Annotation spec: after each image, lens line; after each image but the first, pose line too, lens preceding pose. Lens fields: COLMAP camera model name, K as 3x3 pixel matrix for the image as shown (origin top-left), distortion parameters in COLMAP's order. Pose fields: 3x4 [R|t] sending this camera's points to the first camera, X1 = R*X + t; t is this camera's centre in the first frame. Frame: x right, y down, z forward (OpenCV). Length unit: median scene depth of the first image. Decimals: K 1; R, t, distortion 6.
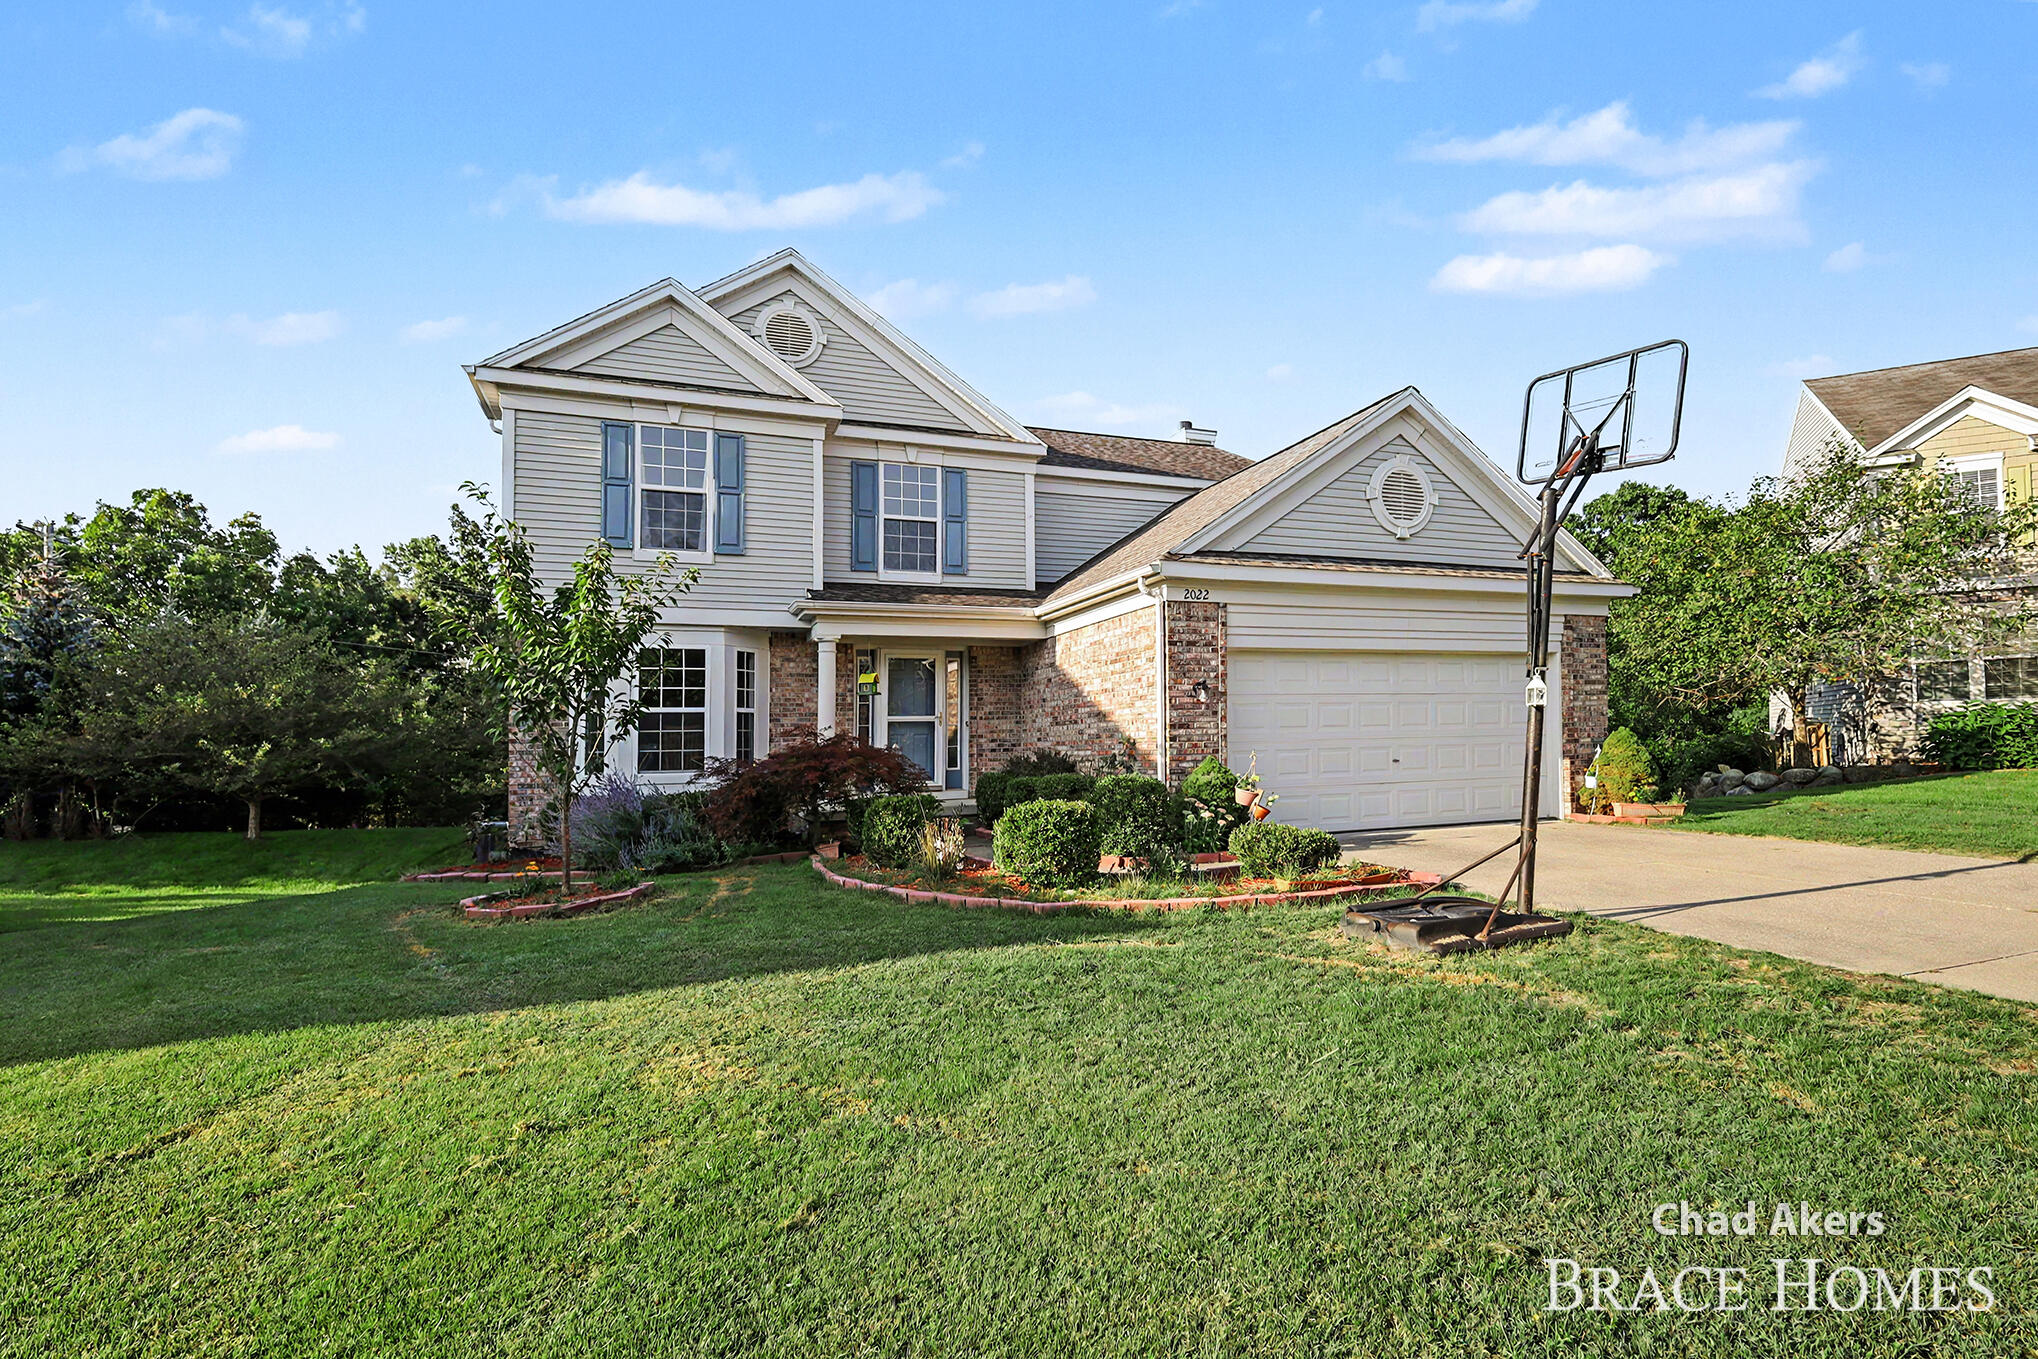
lens RADIAL K [[877.0, 0, 1019.0], [0, 877.0, 679.5], [0, 0, 1]] dist [0.003205, 0.001167]
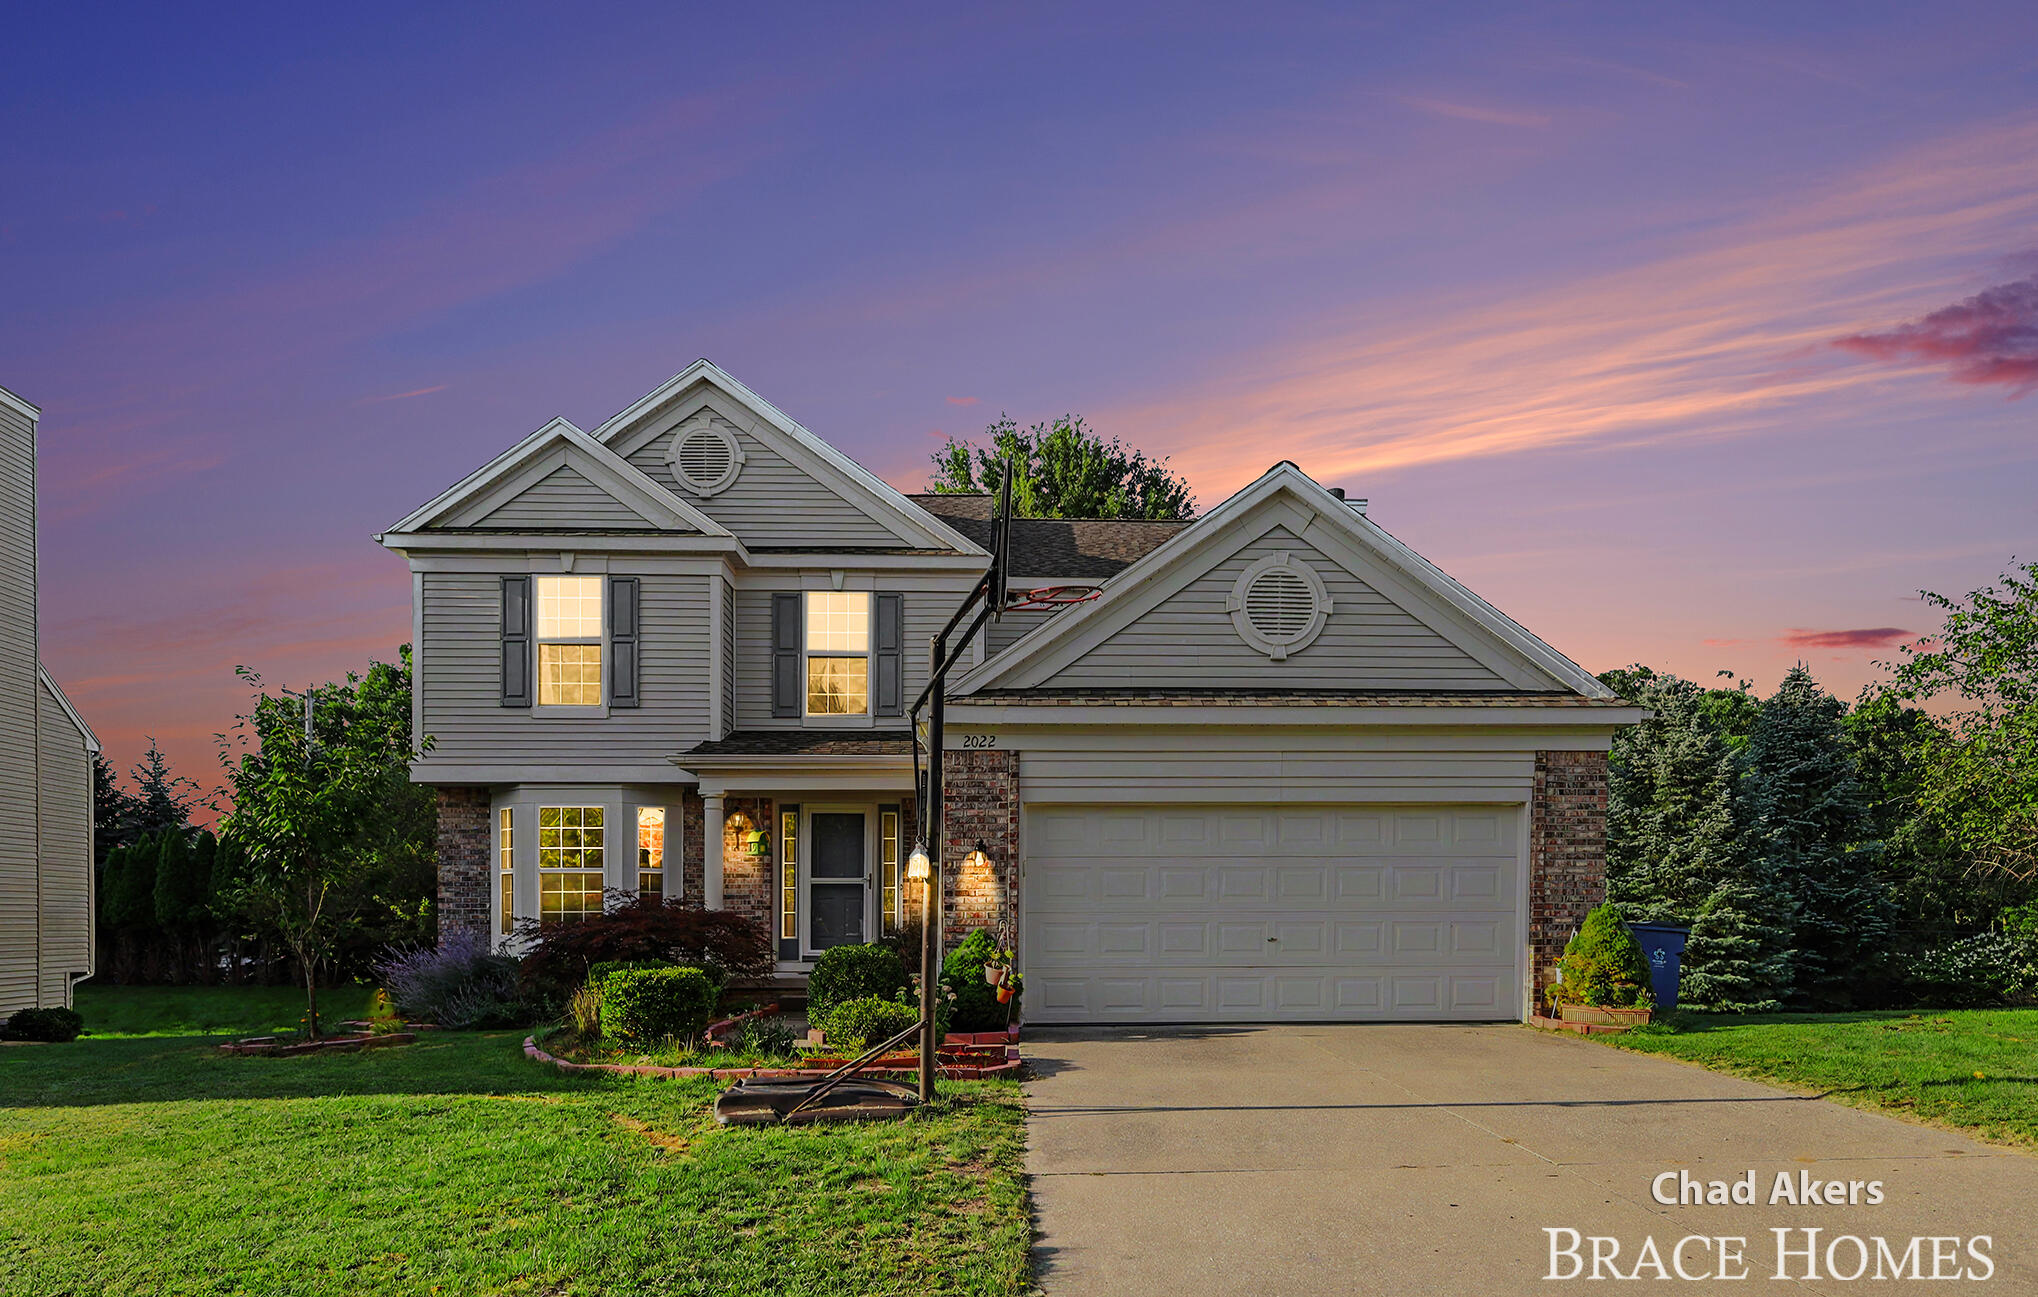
lens RADIAL K [[1116.9, 0, 1019.5], [0, 1116.9, 934.6], [0, 0, 1]] dist [-0.006228, -0.000776]
pose [[0.949793, 0.026391, -0.311763, 0.483832], [0.002871, 0.995659, 0.093030, -0.007775], [0.312865, -0.089254, 0.945595, -0.039310]]
